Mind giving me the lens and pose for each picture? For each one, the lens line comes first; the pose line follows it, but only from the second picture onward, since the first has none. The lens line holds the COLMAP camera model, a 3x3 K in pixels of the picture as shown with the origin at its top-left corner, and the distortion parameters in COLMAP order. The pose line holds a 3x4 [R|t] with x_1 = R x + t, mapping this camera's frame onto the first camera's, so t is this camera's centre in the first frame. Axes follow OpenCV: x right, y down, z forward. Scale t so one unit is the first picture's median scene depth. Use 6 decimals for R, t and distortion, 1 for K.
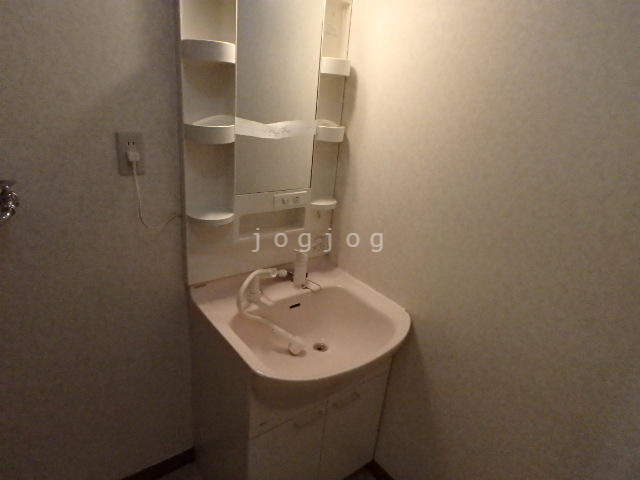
lens RADIAL K [[394.6, 0, 320.5], [0, 394.6, 236.0], [0, 0, 1]] dist [-0.026742, 0.000849]
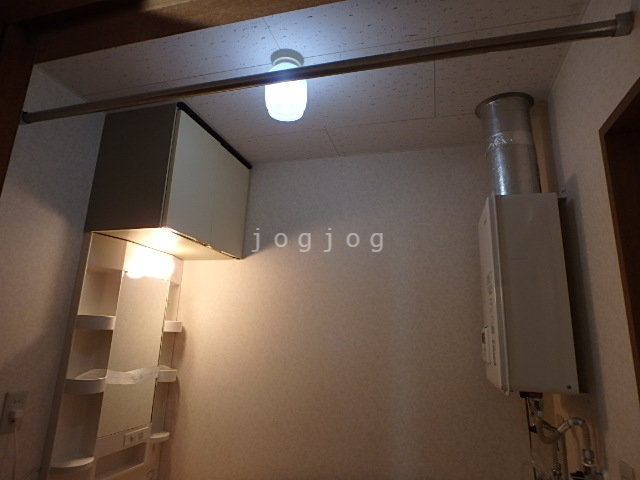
lens RADIAL K [[394.6, 0, 320.5], [0, 394.6, 236.0], [0, 0, 1]] dist [-0.026742, 0.000849]
pose [[0.787522, 0.104622, 0.607341, -0.432814], [0.237702, 0.857668, -0.455965, 0.057081], [-0.568601, 0.503448, 0.650563, -0.378602]]
